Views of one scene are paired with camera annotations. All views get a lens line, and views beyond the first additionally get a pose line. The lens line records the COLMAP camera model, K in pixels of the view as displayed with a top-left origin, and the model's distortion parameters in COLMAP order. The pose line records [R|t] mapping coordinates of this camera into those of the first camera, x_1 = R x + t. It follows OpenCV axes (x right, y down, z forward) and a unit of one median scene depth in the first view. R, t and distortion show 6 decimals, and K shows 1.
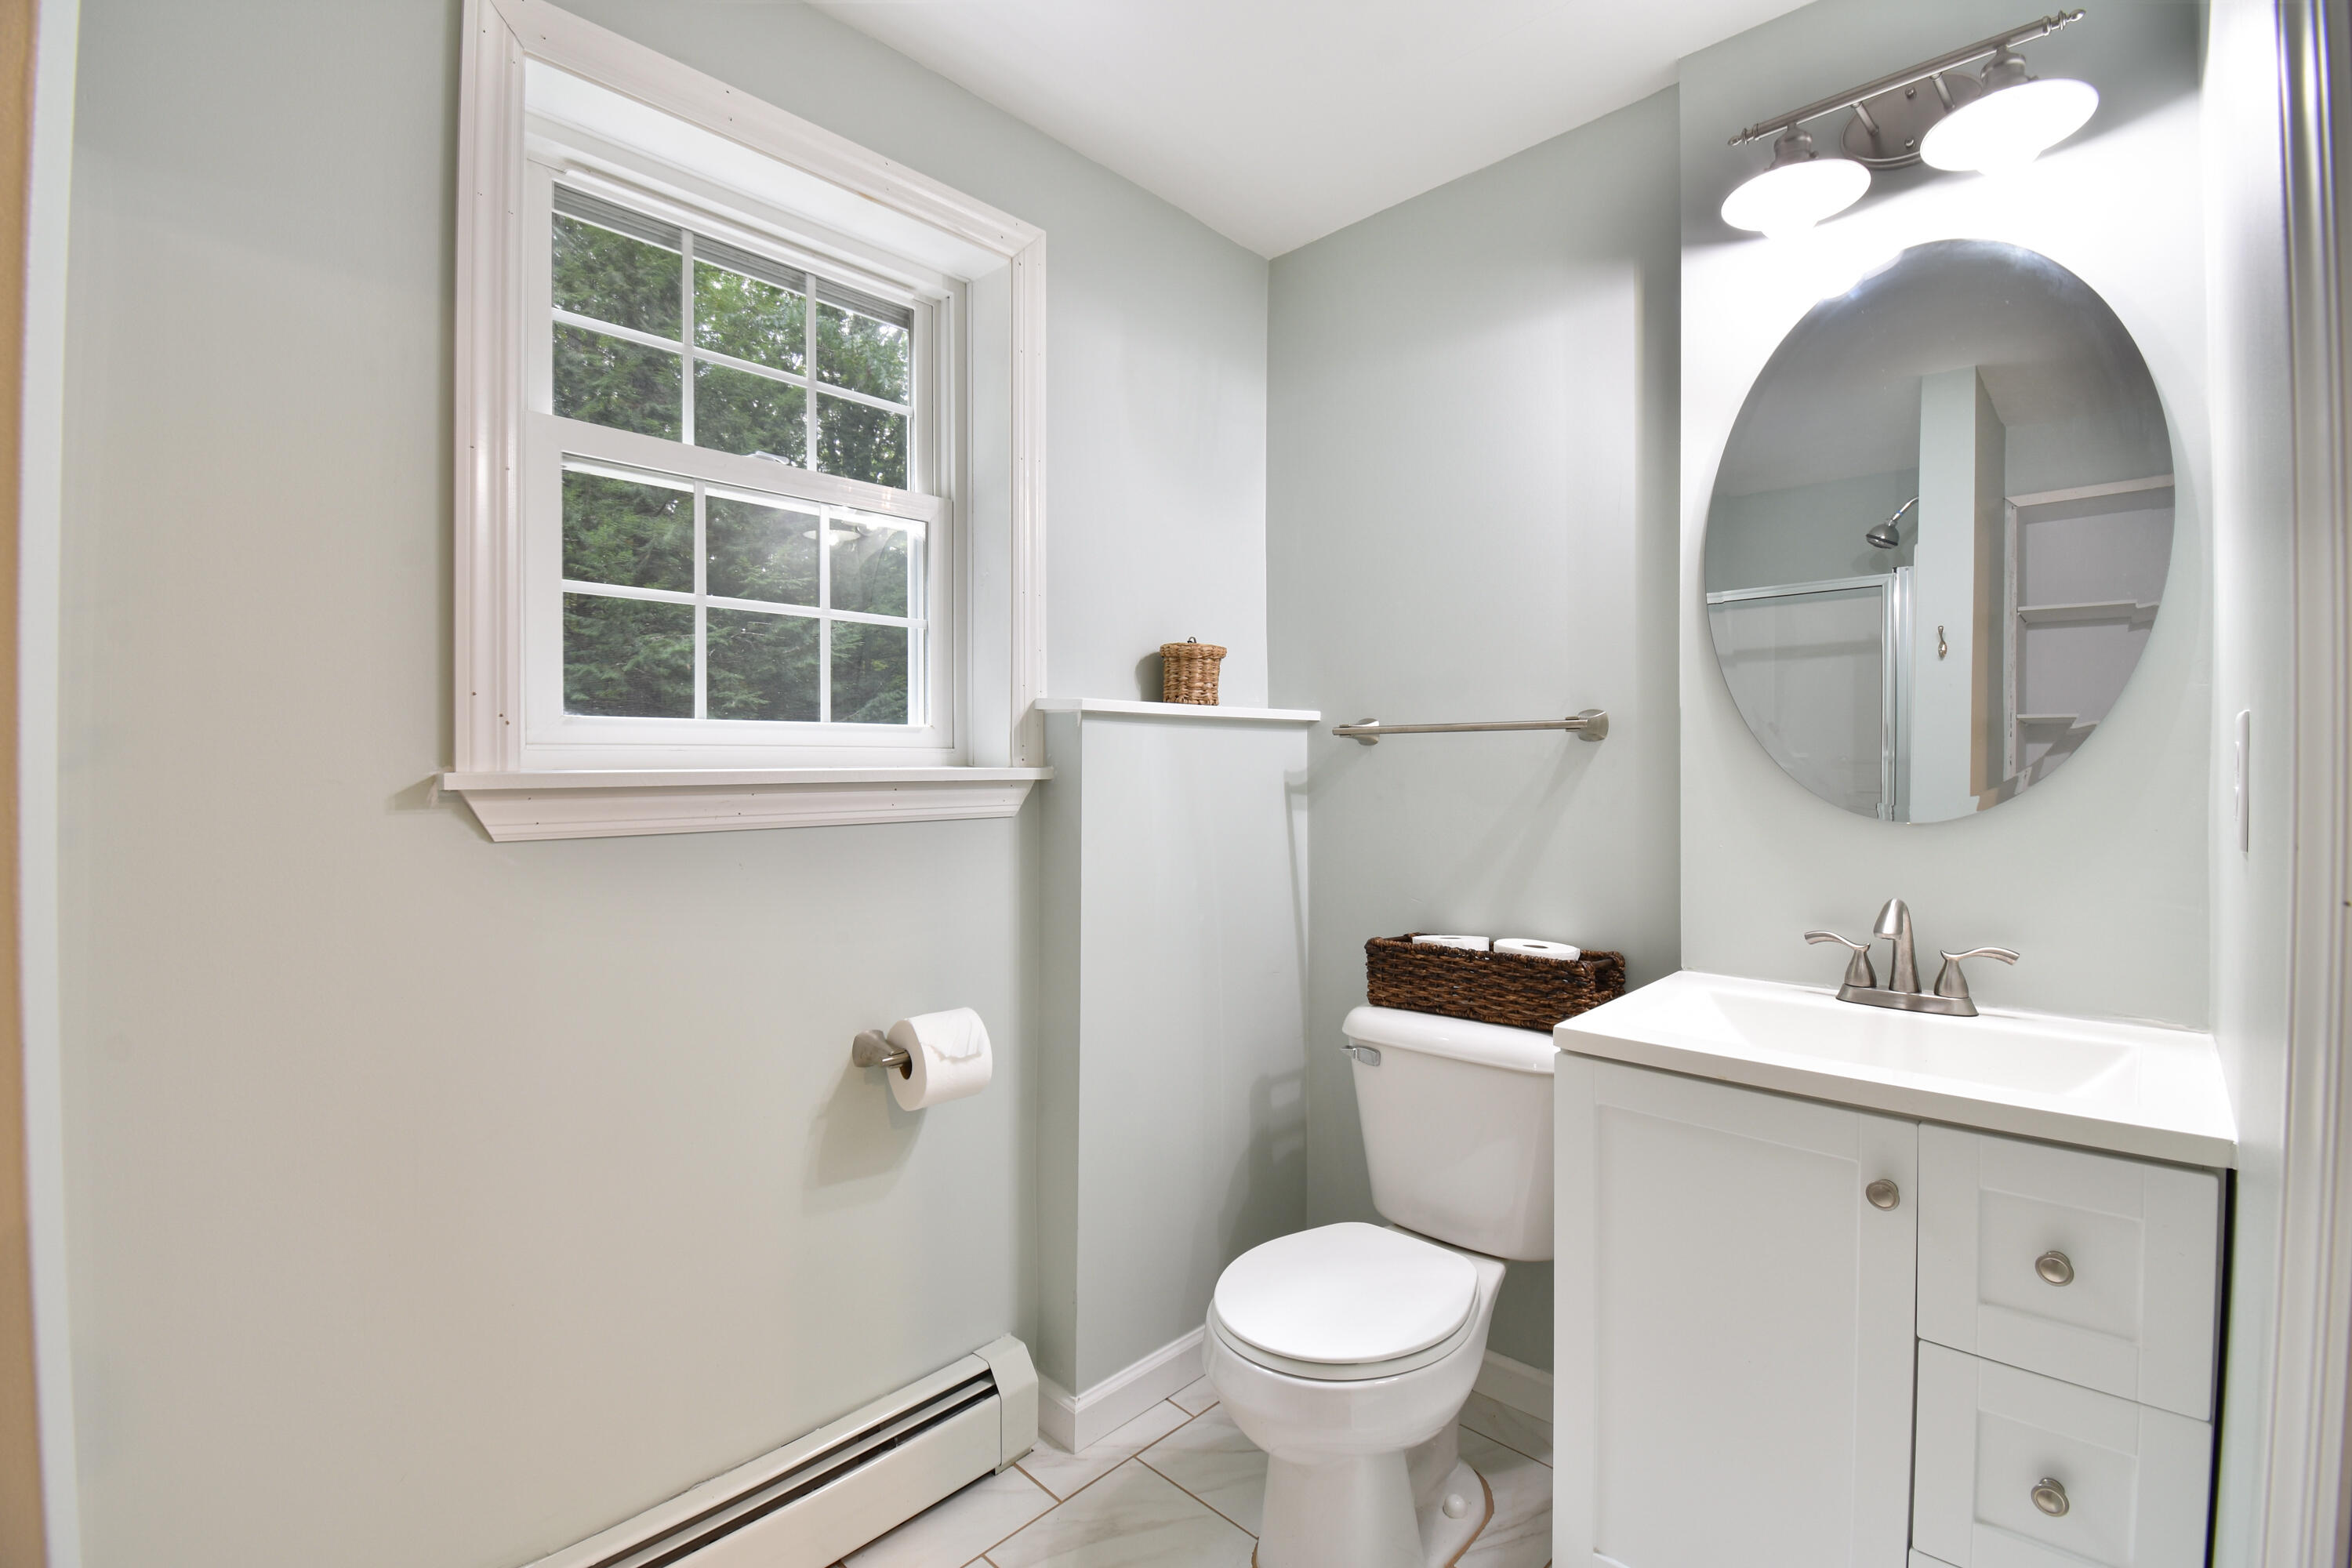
lens RADIAL K [[1030.3, 0, 1184.4], [0, 1030.3, 768.0], [0, 0, 1]] dist [0.016993, -0.025008]
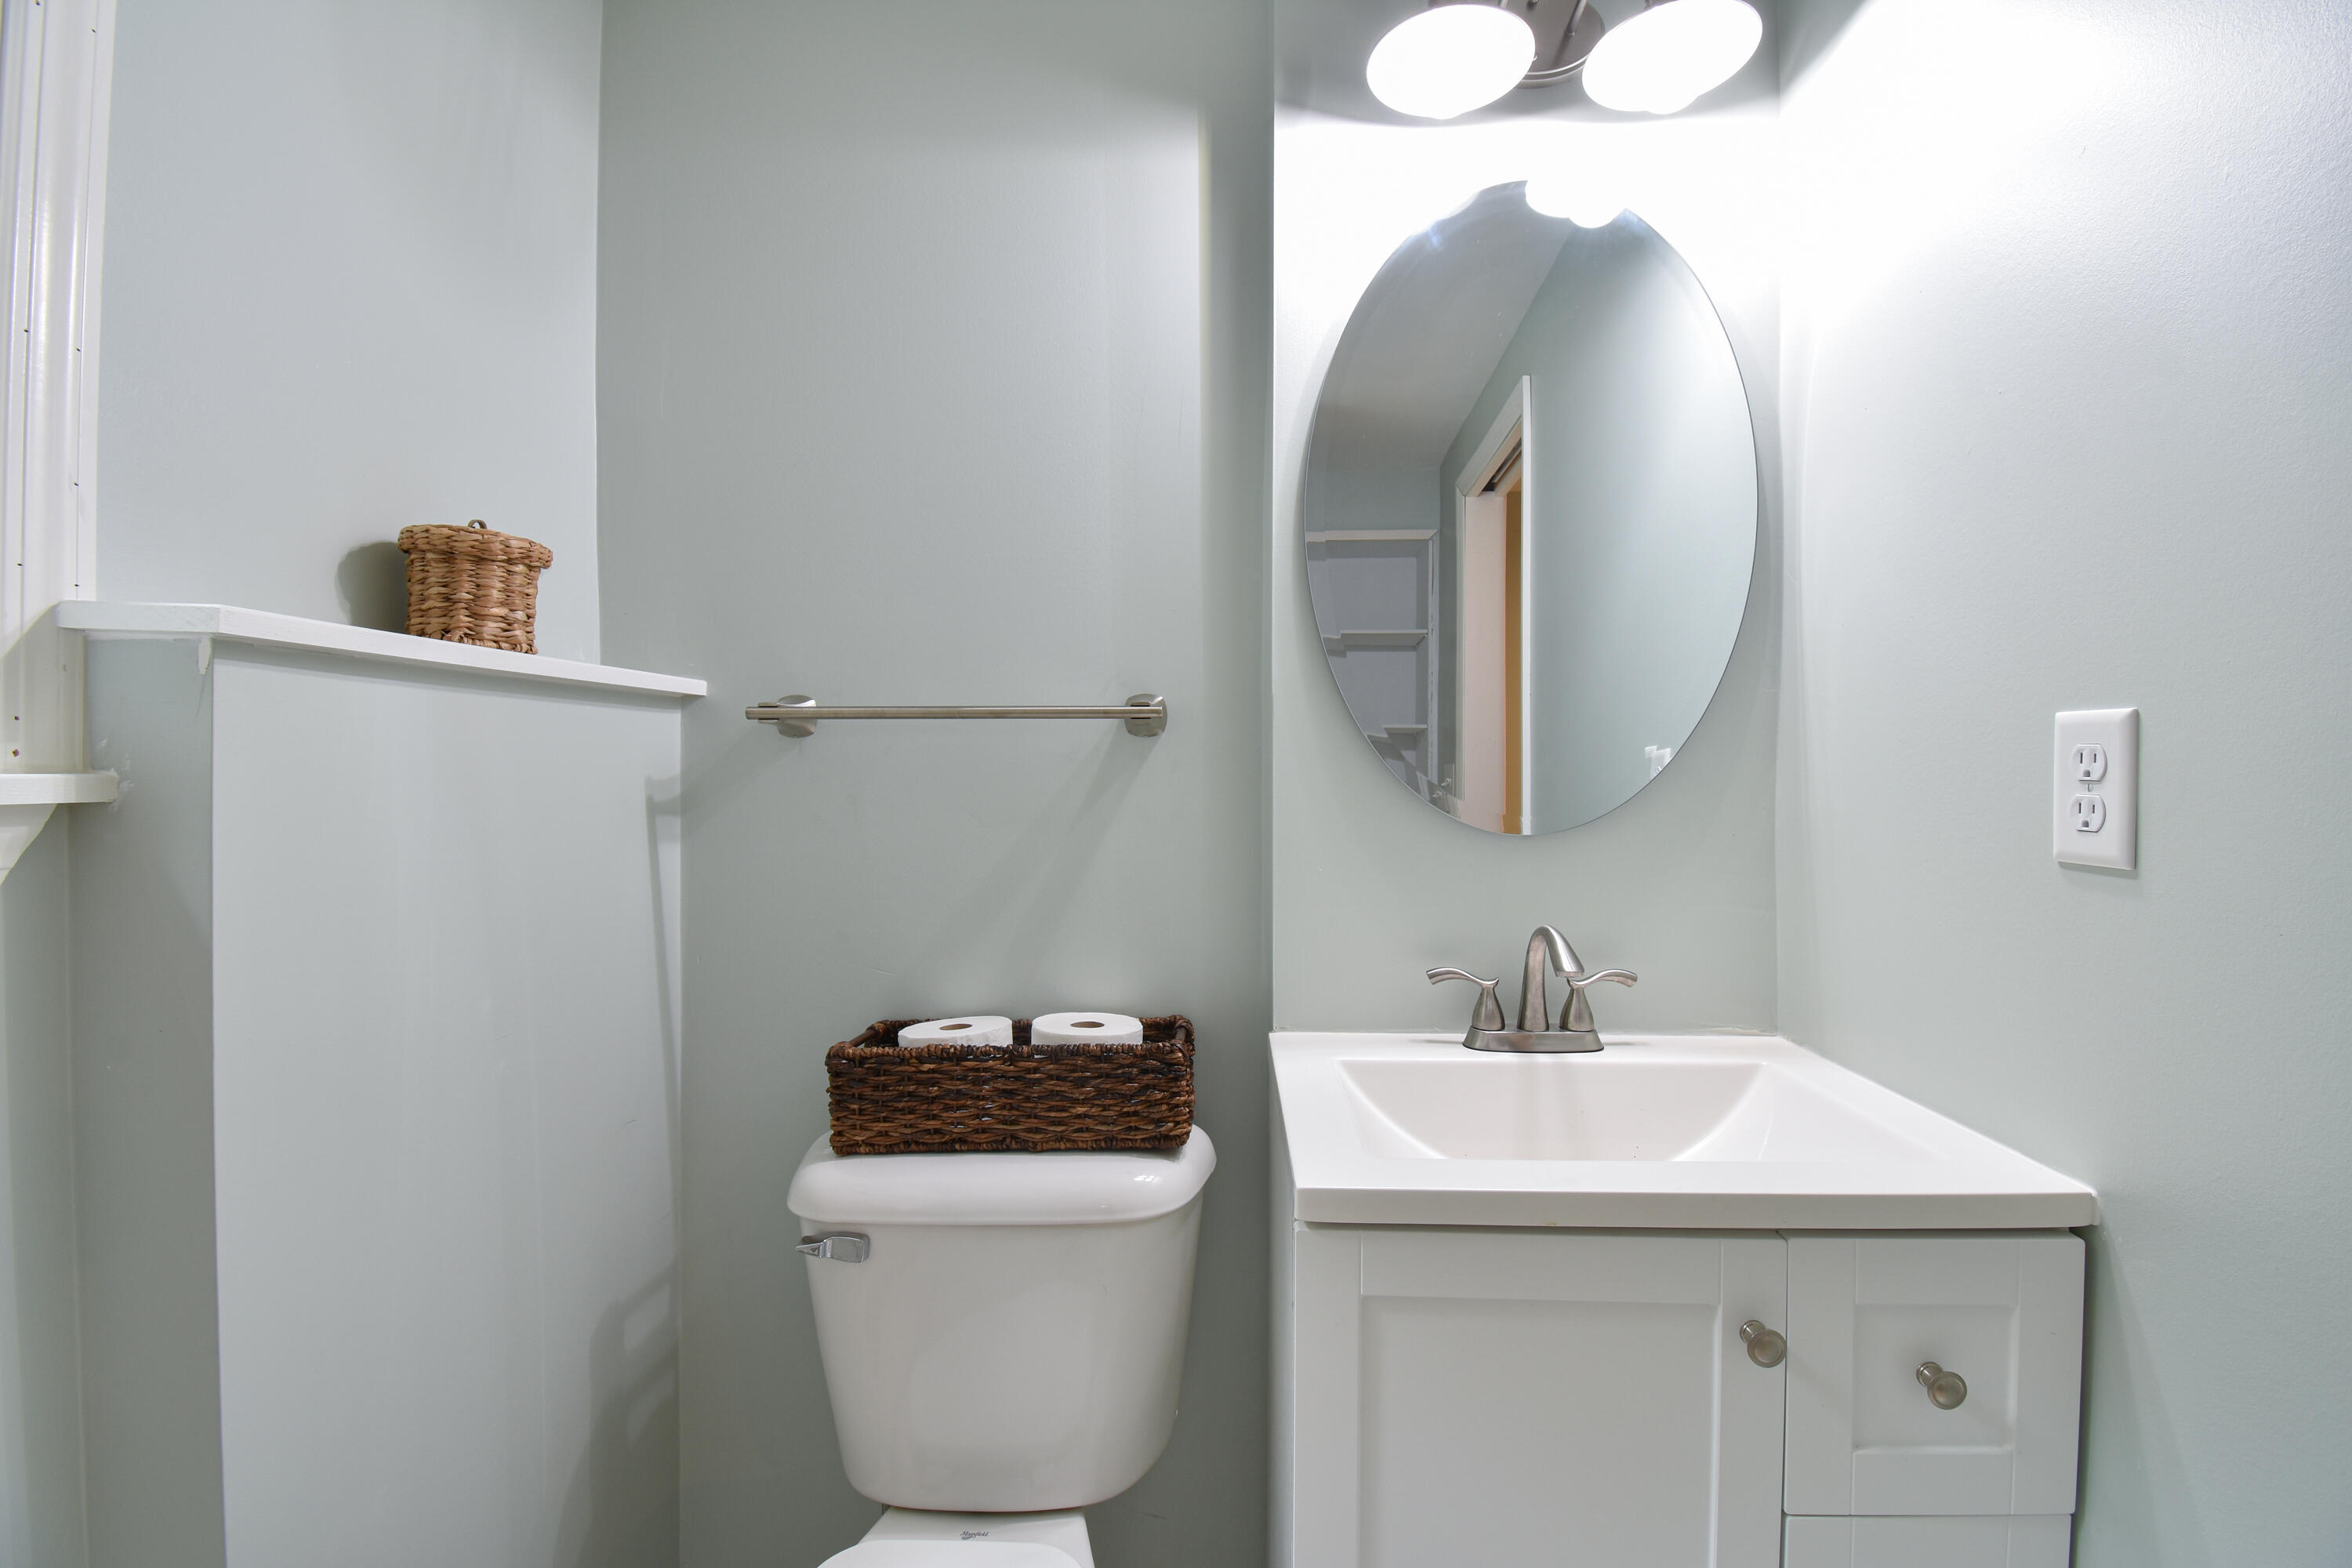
lens RADIAL K [[1030.3, 0, 1184.4], [0, 1030.3, 768.0], [0, 0, 1]] dist [0.016993, -0.025008]
pose [[0.747713, 0.002059, 0.664019, -0.078370], [-0.001044, 0.999998, -0.001926, -0.001910], [-0.664022, 0.000747, 0.747713, 0.414938]]
